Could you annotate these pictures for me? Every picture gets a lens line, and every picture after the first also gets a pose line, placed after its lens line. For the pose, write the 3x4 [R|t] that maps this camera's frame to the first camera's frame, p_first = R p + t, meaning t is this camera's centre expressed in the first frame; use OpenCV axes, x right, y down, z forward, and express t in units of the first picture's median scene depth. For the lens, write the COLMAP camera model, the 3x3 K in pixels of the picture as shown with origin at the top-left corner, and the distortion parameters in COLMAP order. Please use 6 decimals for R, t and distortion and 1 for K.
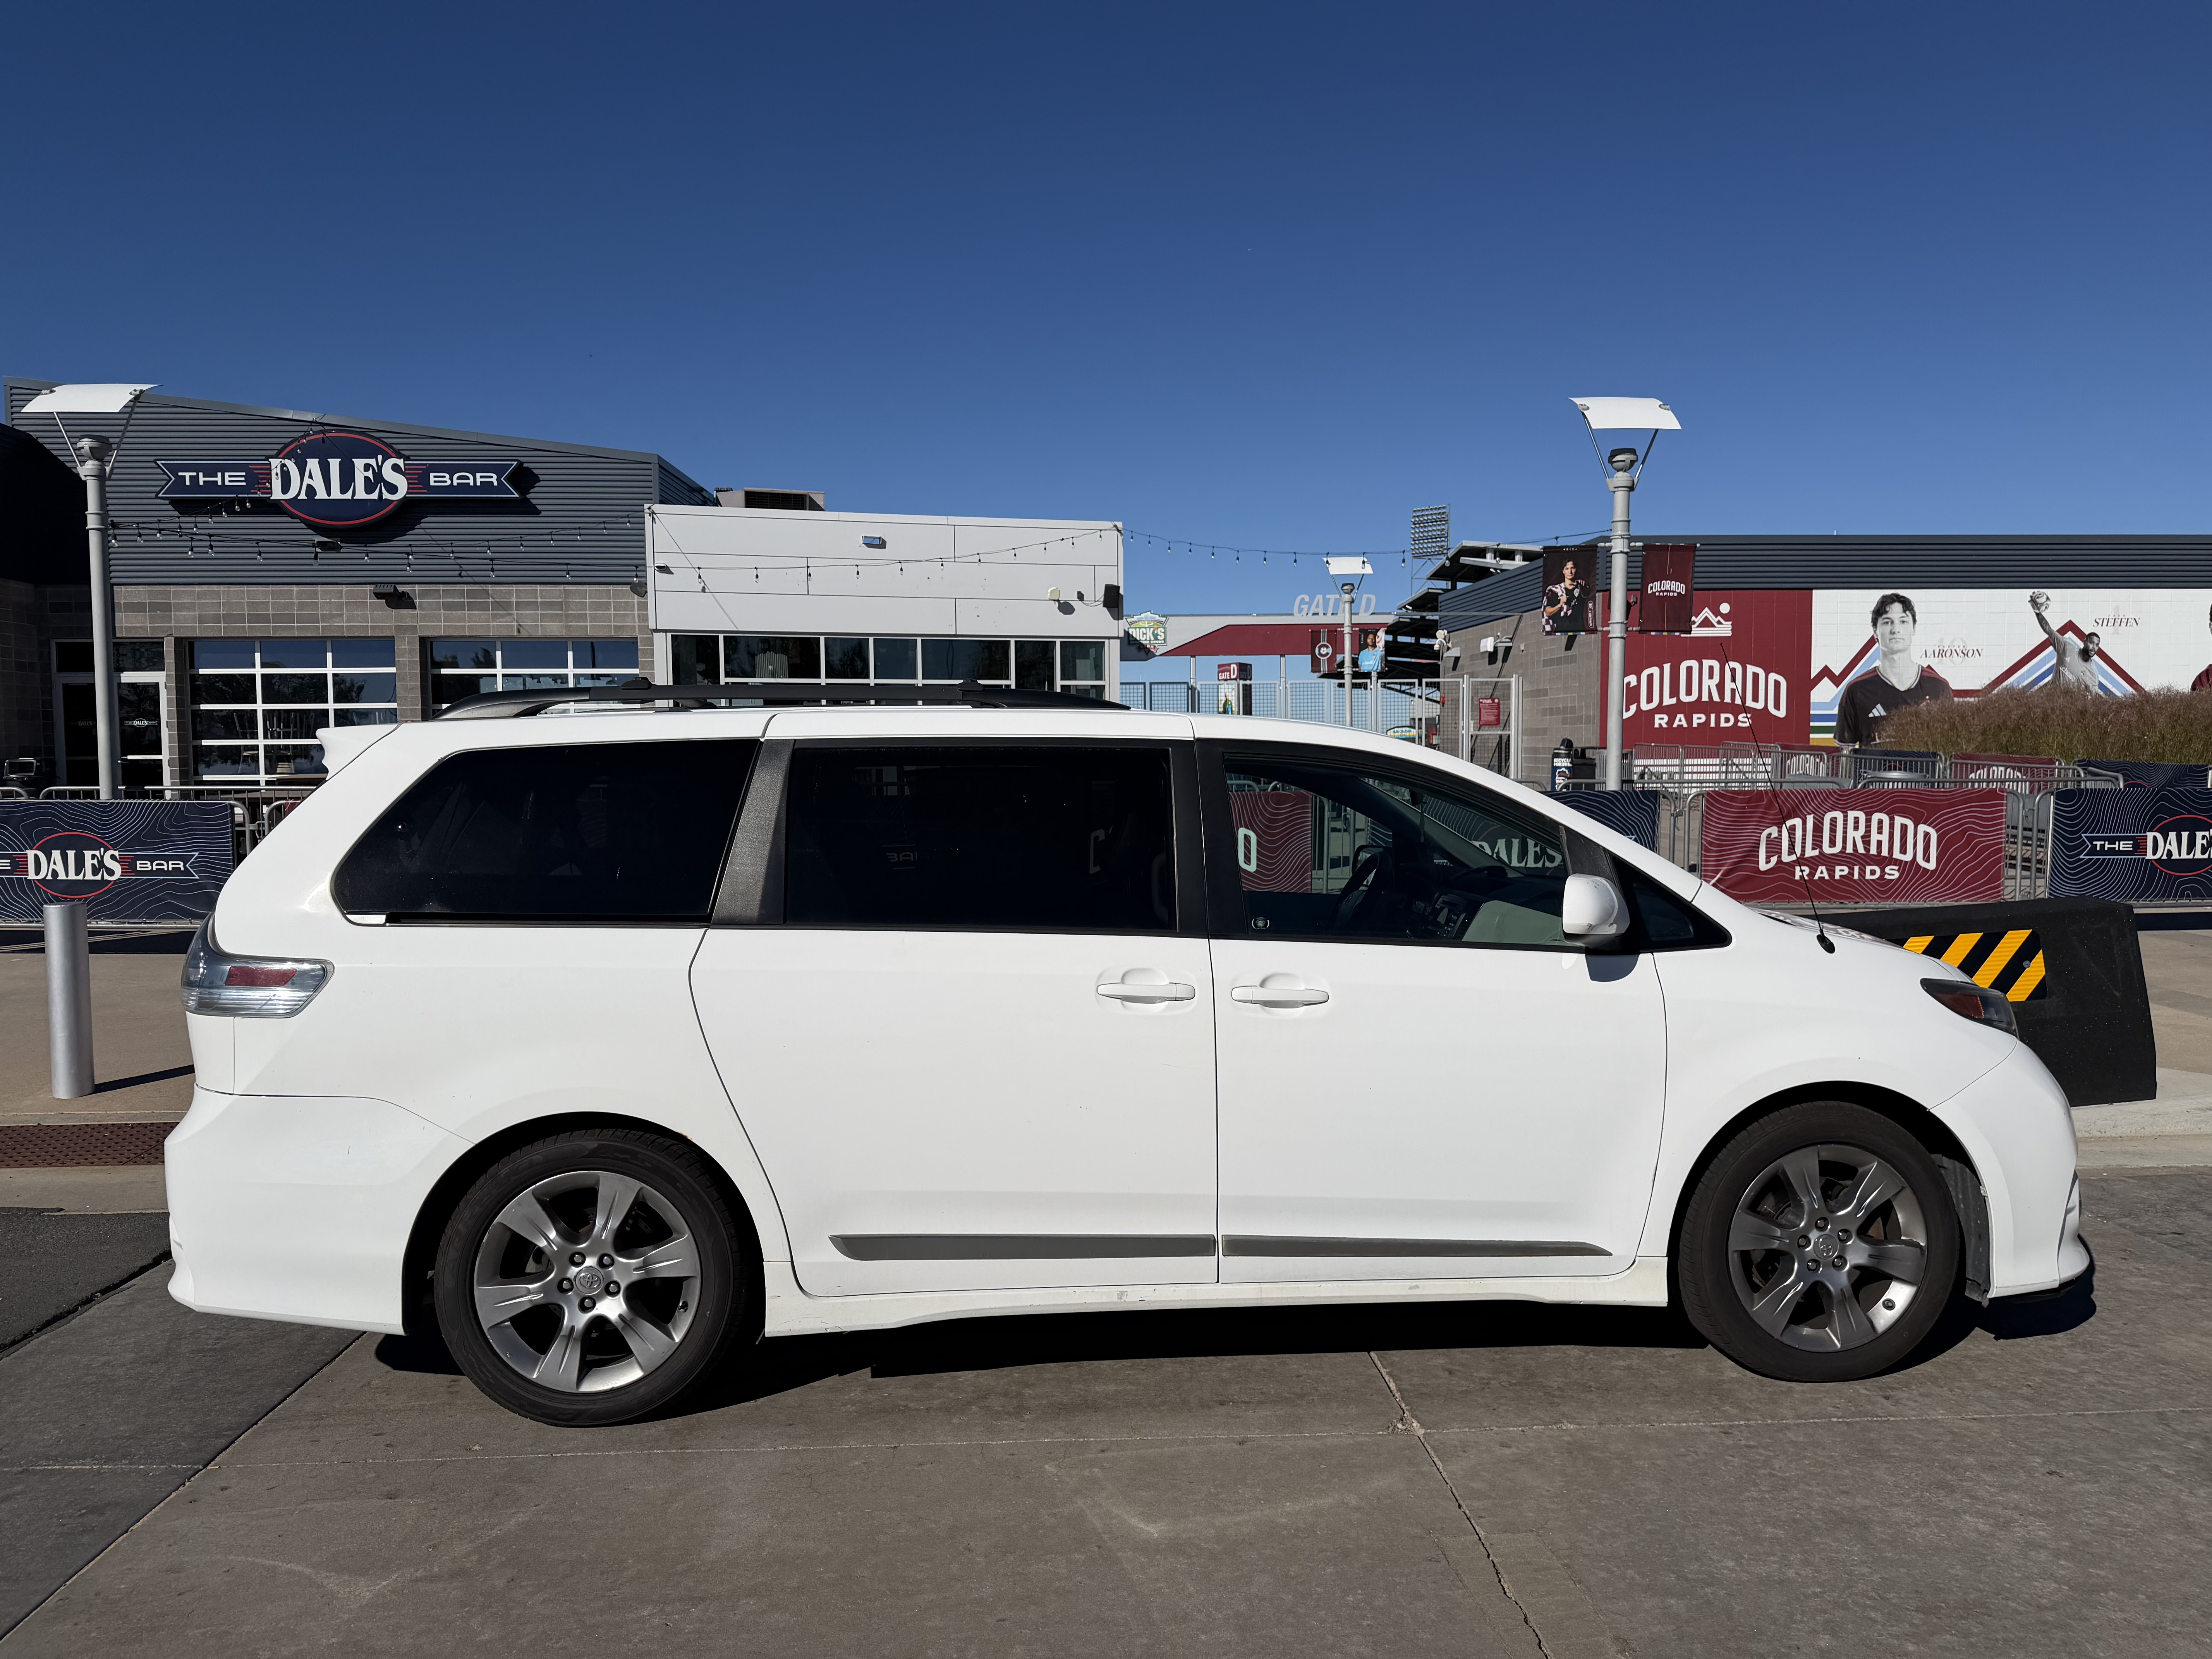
lens RADIAL K [[1556.2, 0, 1109.7], [0, 1556.2, 833.4], [0, 0, 1]] dist [0.004214, -0.006079]
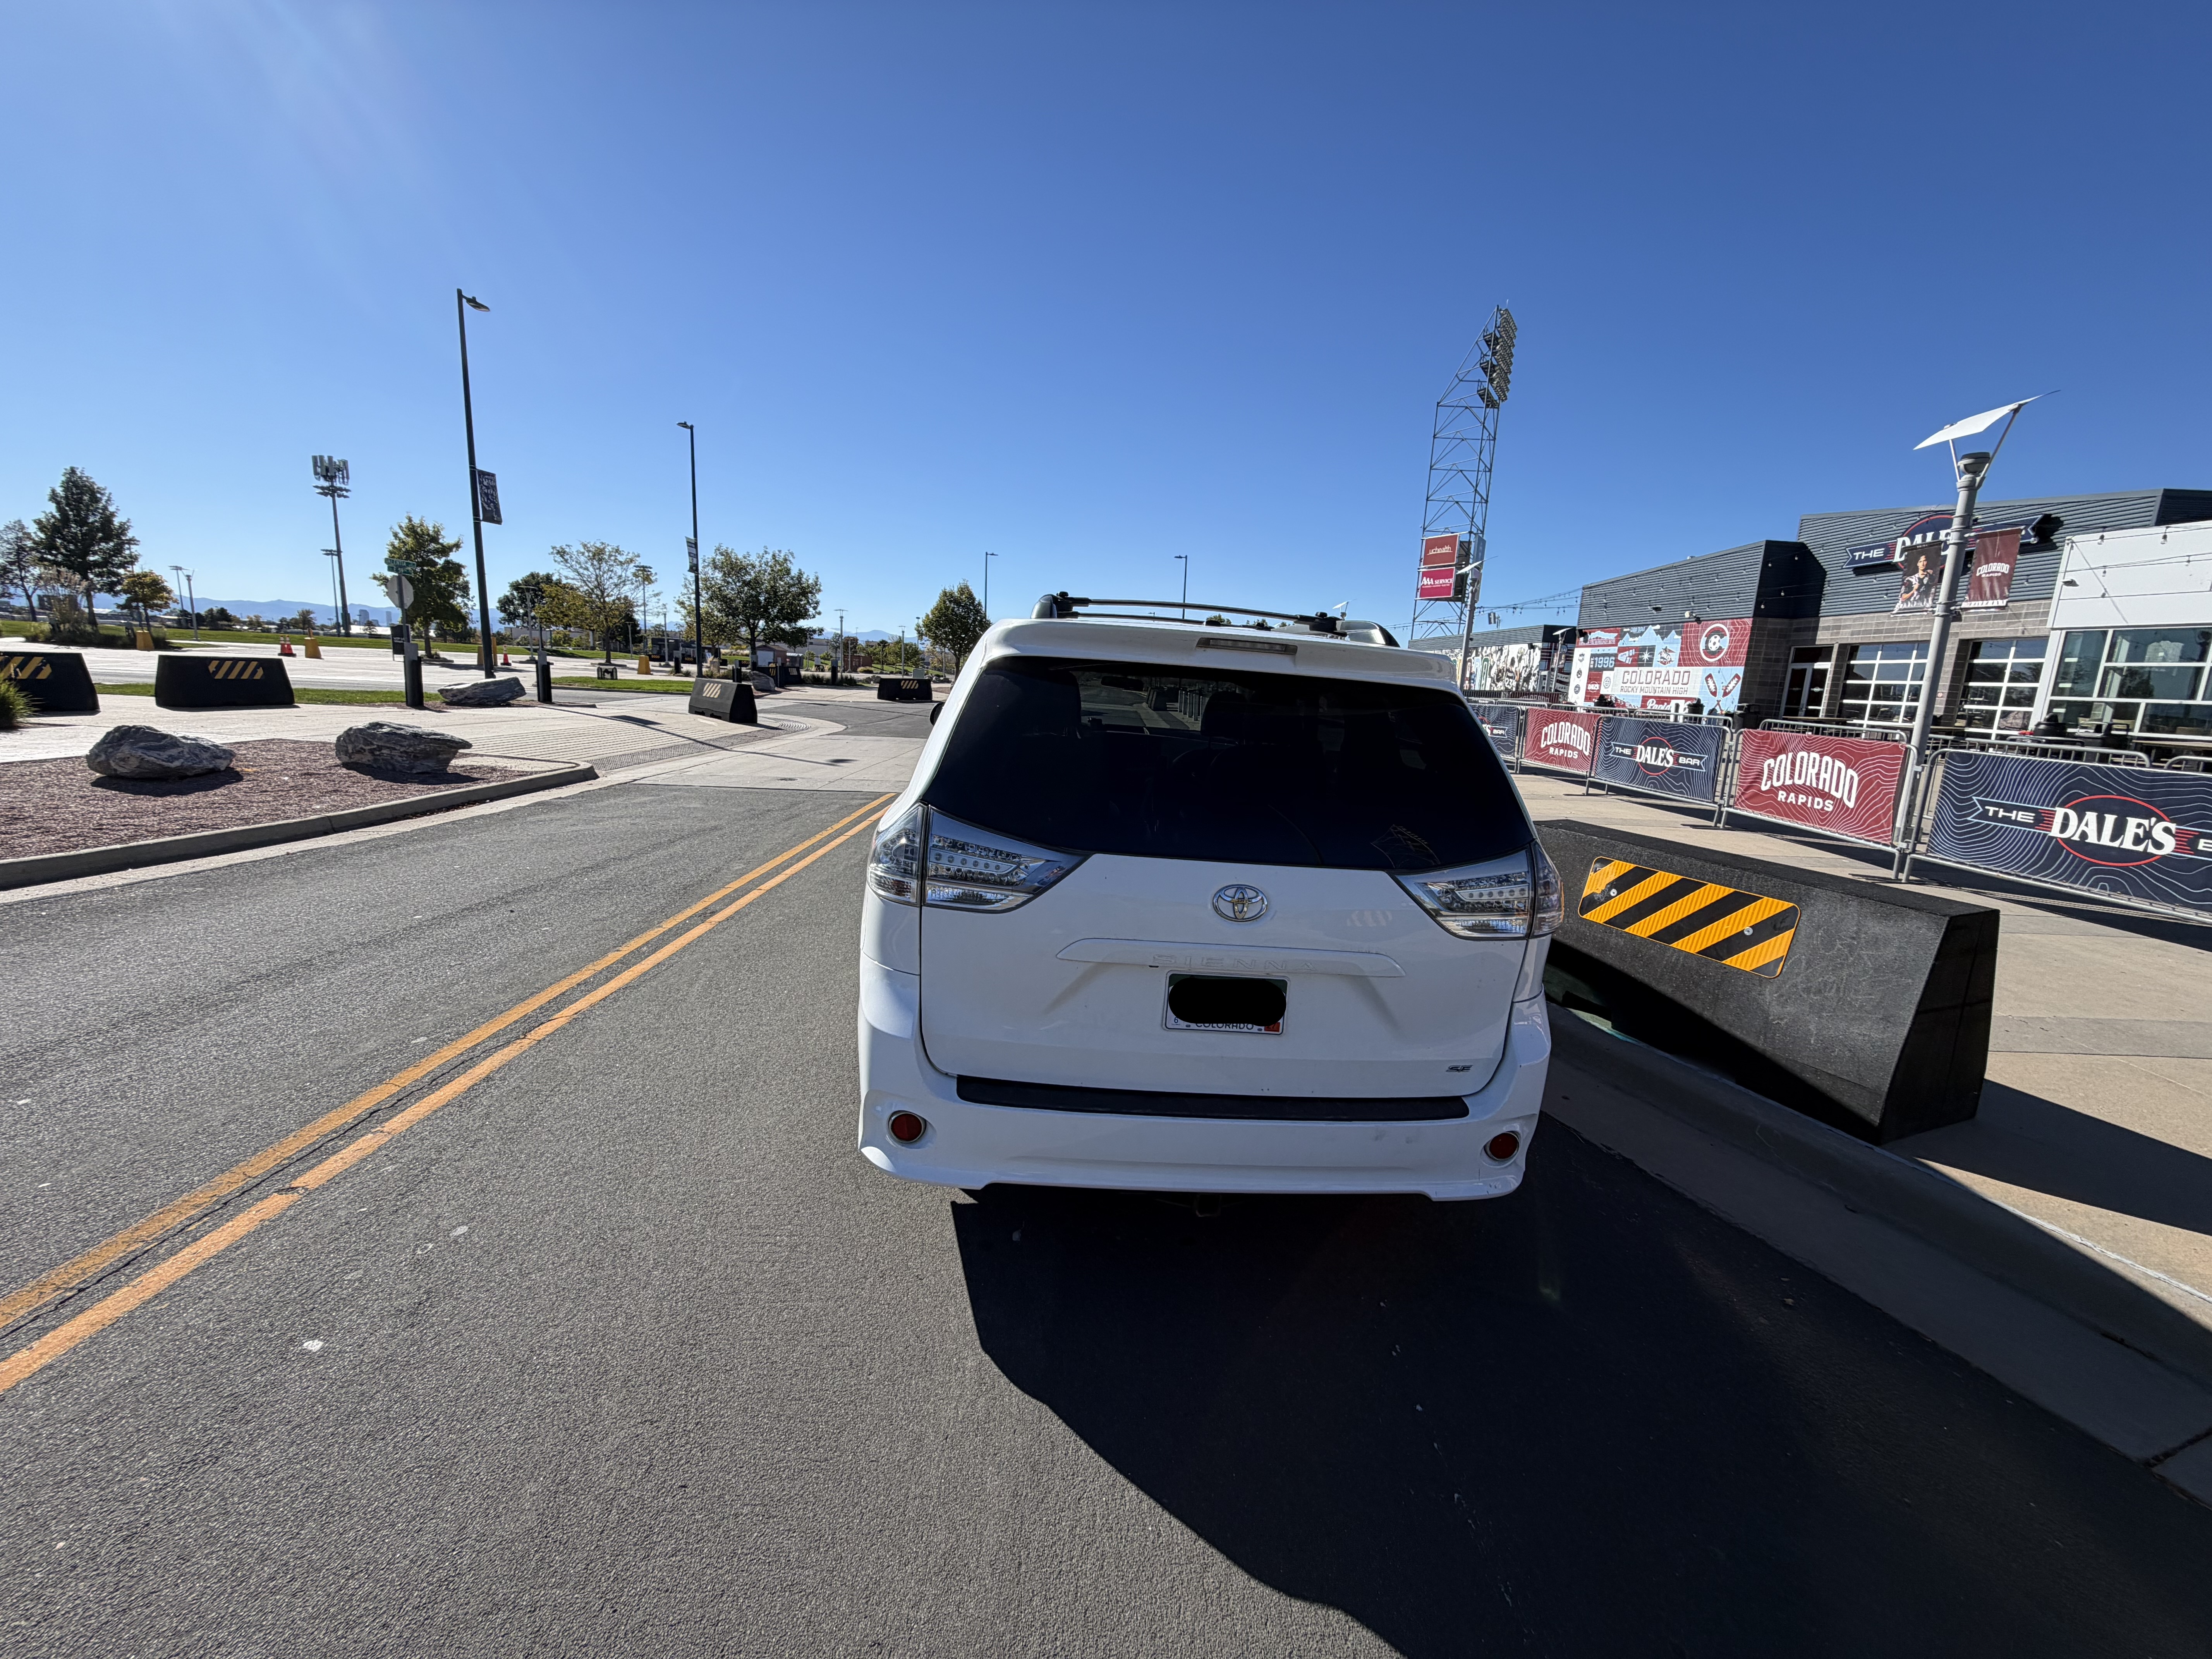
lens RADIAL K [[893.3, 0, 1113.8], [0, 893.3, 826.8], [0, 0, 1]] dist [0.000699, 0.000155]
pose [[-0.075224, 0.172031, -0.982215, 1.092134], [-0.104408, 0.978233, 0.179329, -0.022996], [0.991686, 0.116041, -0.055625, 0.424096]]
